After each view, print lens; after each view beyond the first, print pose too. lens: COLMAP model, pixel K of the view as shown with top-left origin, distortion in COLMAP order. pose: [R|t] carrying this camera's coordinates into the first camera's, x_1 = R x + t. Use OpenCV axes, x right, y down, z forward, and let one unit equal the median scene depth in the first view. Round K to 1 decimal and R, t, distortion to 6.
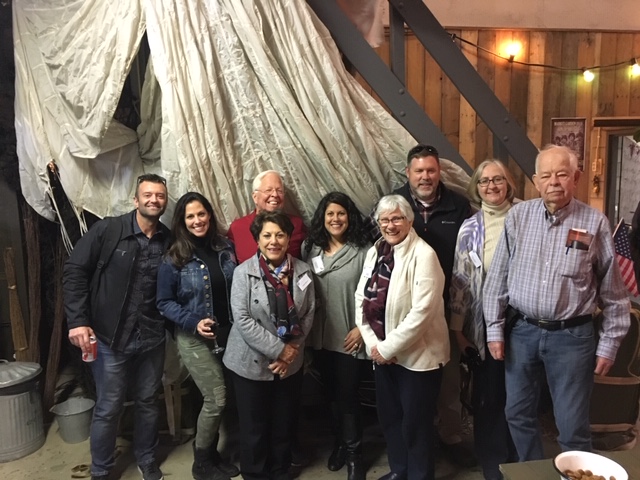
lens RADIAL K [[540.7, 0, 320.8], [0, 540.7, 240.5], [0, 0, 1]] dist [0.050434, -0.068605]
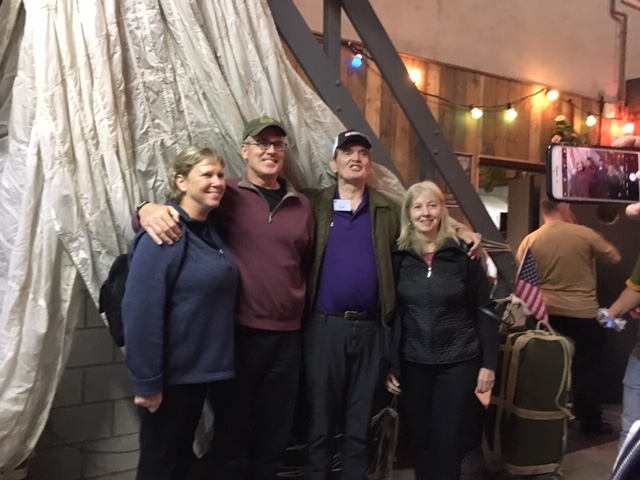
lens RADIAL K [[540.7, 0, 314.8], [0, 540.7, 238.2], [0, 0, 1]] dist [0.050434, -0.068605]
pose [[0.930197, 0.046509, 0.364101, -0.185284], [0.007132, 0.989463, -0.144612, 0.092180], [-0.366991, 0.137114, 0.920064, 0.251312]]
